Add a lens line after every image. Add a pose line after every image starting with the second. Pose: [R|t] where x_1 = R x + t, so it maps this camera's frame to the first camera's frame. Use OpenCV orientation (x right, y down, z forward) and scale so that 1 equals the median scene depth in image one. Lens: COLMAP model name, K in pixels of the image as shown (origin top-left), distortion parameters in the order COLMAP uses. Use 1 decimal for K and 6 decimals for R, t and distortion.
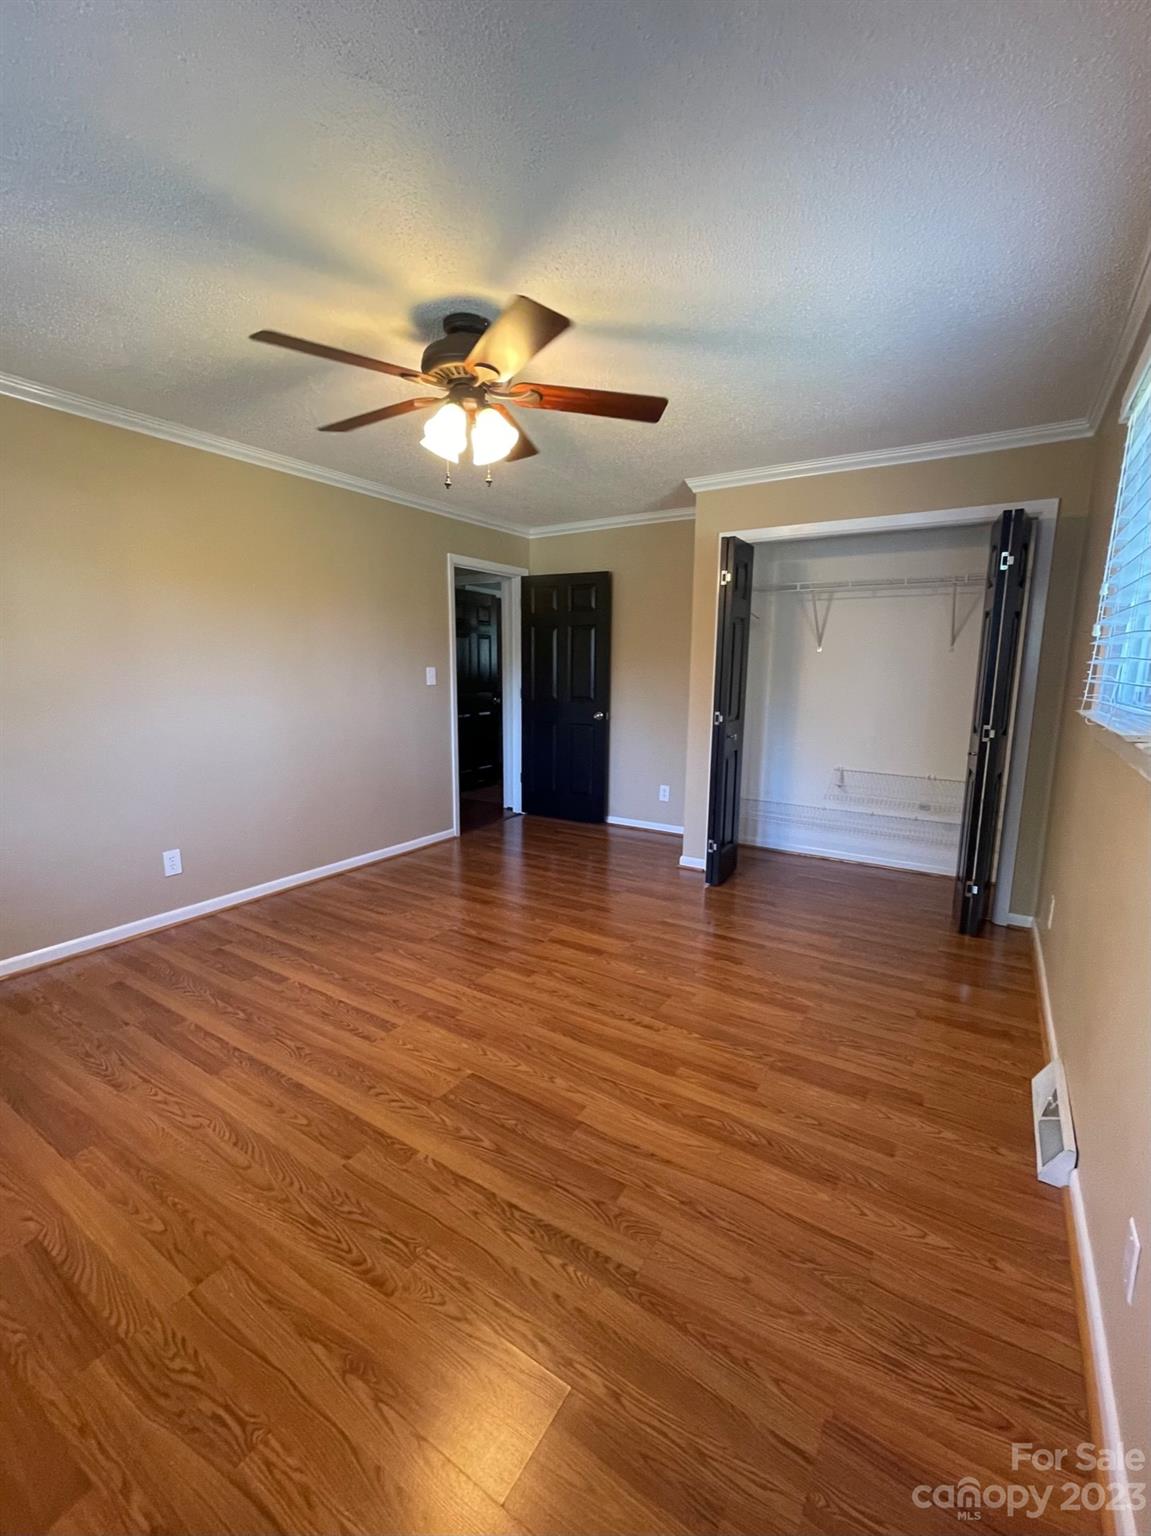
lens RADIAL K [[629.4, 0, 581.9], [0, 629.4, 765.0], [0, 0, 1]] dist [0.001875, 0.001237]
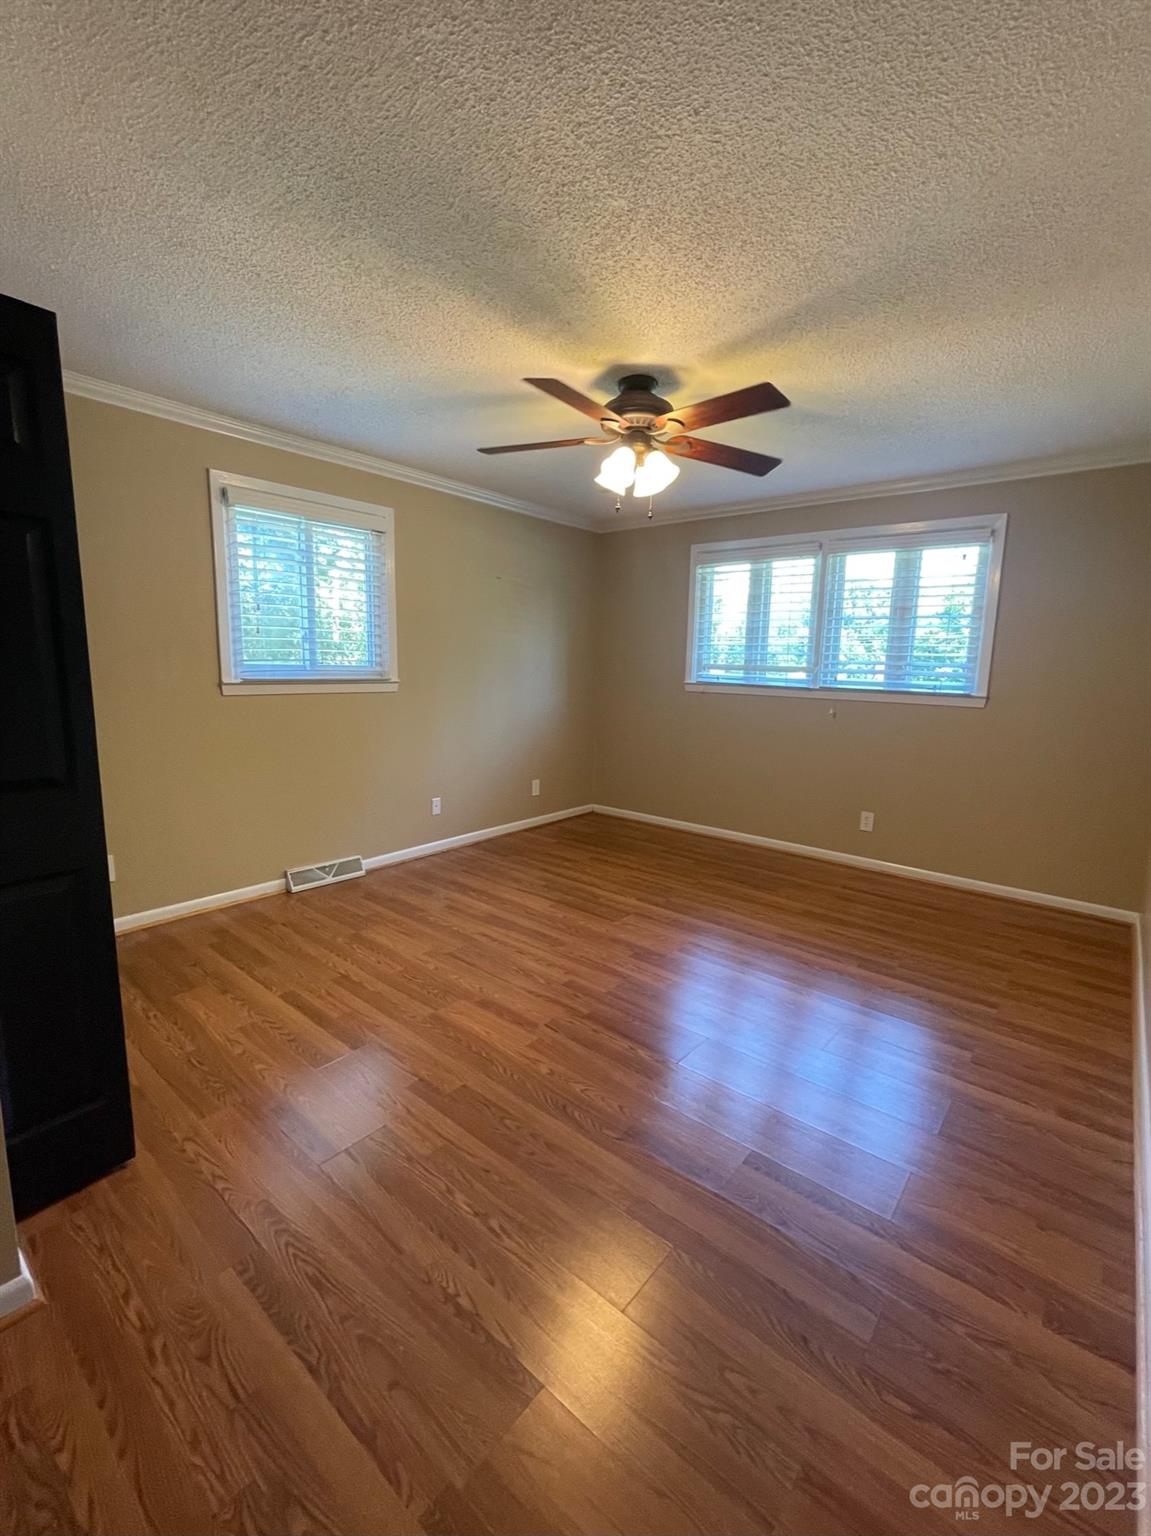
lens RADIAL K [[629.4, 0, 581.9], [0, 629.4, 765.0], [0, 0, 1]] dist [0.001875, 0.001237]
pose [[-0.990639, -0.057280, 0.123905, -0.265163], [-0.014823, 0.947471, 0.319497, -0.381688], [-0.135697, 0.314669, -0.939452, 2.352018]]
